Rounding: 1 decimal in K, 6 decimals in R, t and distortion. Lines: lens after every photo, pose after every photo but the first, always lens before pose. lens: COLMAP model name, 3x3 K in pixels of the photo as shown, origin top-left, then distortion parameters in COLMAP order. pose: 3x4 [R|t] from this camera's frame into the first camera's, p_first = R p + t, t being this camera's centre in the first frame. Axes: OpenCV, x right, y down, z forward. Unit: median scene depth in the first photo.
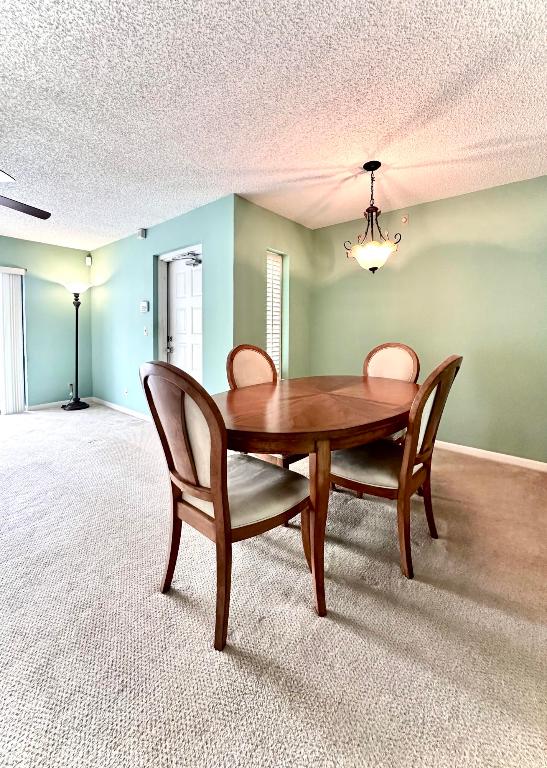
lens RADIAL K [[305.5, 0, 272.7], [0, 305.5, 336.3], [0, 0, 1]] dist [-0.001422, 0.000218]
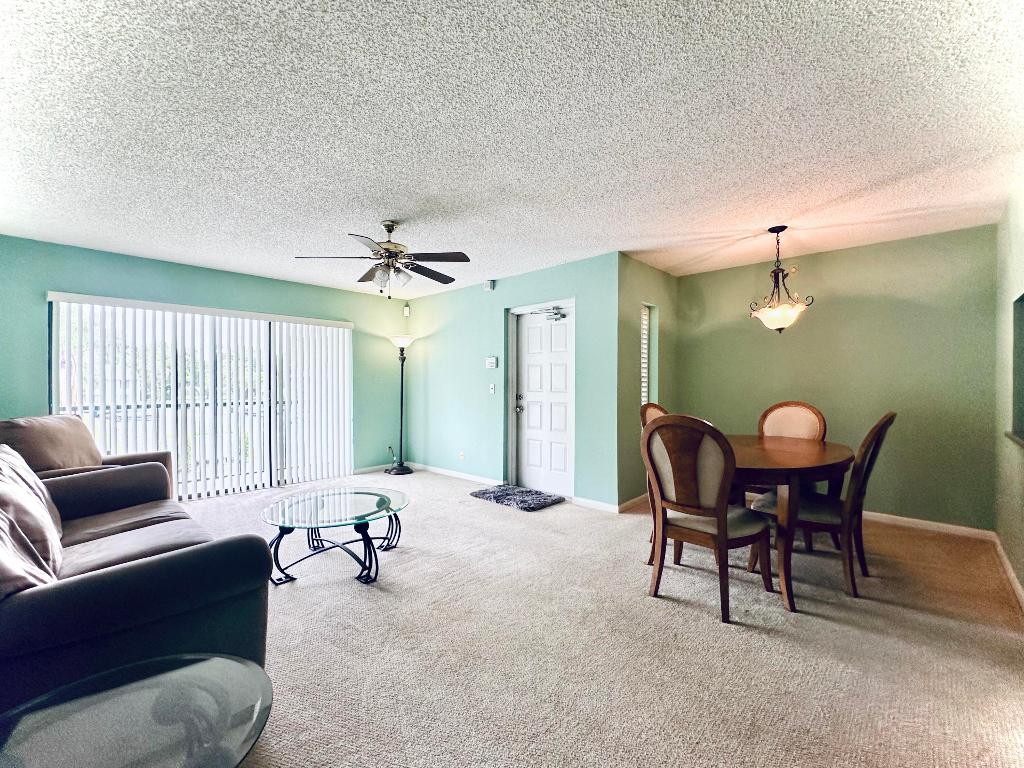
lens RADIAL K [[414.8, 0, 510.1], [0, 414.8, 383.0], [0, 0, 1]] dist [0.001484, 0.000003]
pose [[0.997053, -0.003923, -0.076620, -0.352627], [0.002089, 0.999710, -0.023997, -0.005602], [0.076692, 0.023766, 0.996772, -0.341063]]
